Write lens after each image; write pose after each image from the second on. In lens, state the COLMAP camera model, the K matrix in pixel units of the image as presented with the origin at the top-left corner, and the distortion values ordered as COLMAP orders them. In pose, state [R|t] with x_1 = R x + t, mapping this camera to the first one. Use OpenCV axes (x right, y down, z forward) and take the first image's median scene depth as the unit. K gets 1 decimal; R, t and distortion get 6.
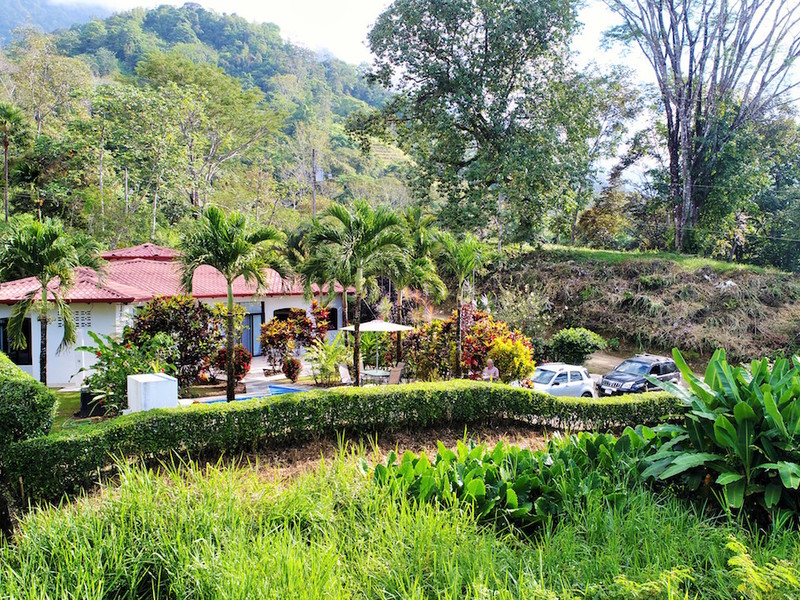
lens RADIAL K [[697.9, 0, 400.3], [0, 697.9, 299.6], [0, 0, 1]] dist [-0.014255, -0.006430]
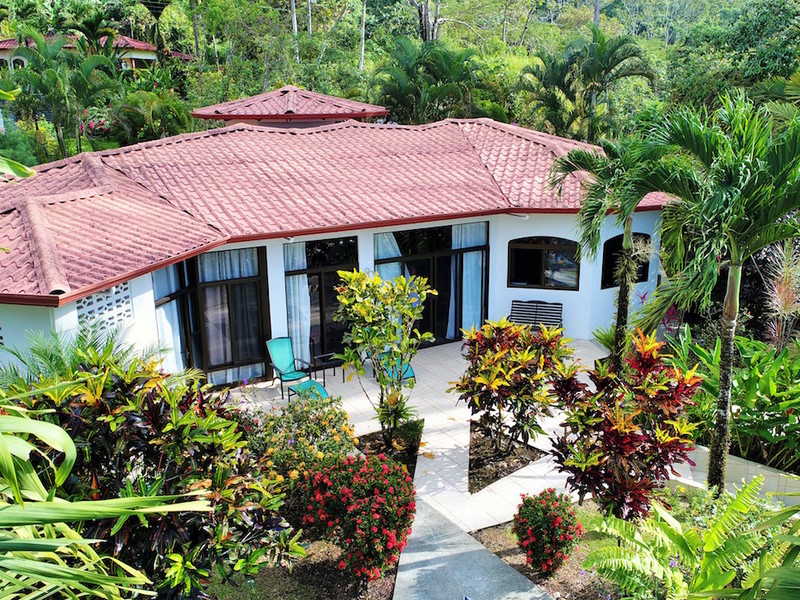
lens RADIAL K [[697.9, 0, 401.4], [0, 697.9, 298.0], [0, 0, 1]] dist [-0.014255, -0.006430]
pose [[0.939686, 0.088771, -0.330318, -0.067459], [-0.007015, 0.970532, 0.240869, -0.041735], [0.341966, -0.224024, 0.912618, 0.396517]]
